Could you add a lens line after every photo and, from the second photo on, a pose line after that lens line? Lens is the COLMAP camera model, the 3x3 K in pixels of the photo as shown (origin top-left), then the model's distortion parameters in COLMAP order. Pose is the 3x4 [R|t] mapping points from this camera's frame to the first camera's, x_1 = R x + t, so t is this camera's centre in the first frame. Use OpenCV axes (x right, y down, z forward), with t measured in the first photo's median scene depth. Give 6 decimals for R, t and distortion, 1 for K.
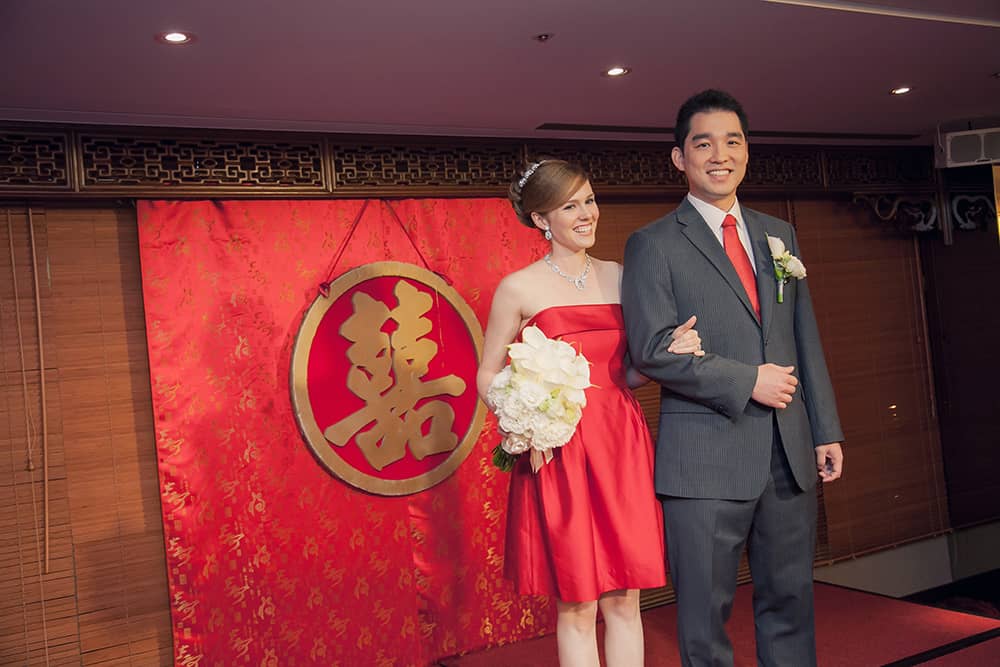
lens RADIAL K [[1021.1, 0, 500.2], [0, 1021.1, 327.2], [0, 0, 1]] dist [0.091710, 0.000000]
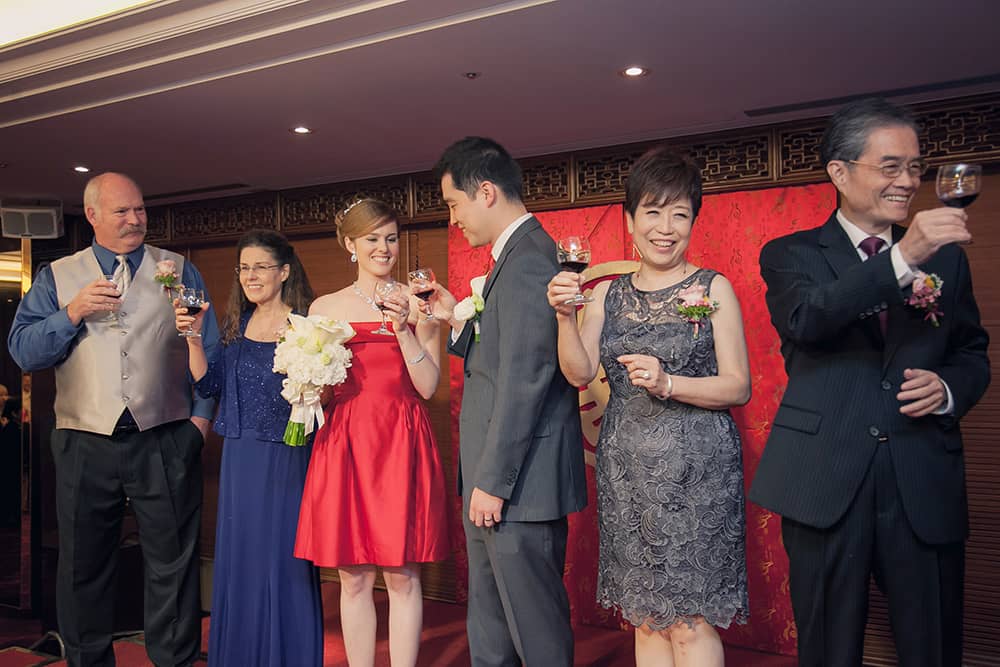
lens RADIAL K [[899.5, 0, 497.7], [0, 899.5, 338.1], [0, 0, 1]] dist [0.078038, -0.013147]
pose [[0.473720, 0.081592, -0.876888, 0.482296], [-0.018273, 0.996395, 0.082840, -0.040381], [0.880486, -0.023220, 0.473504, 0.286759]]
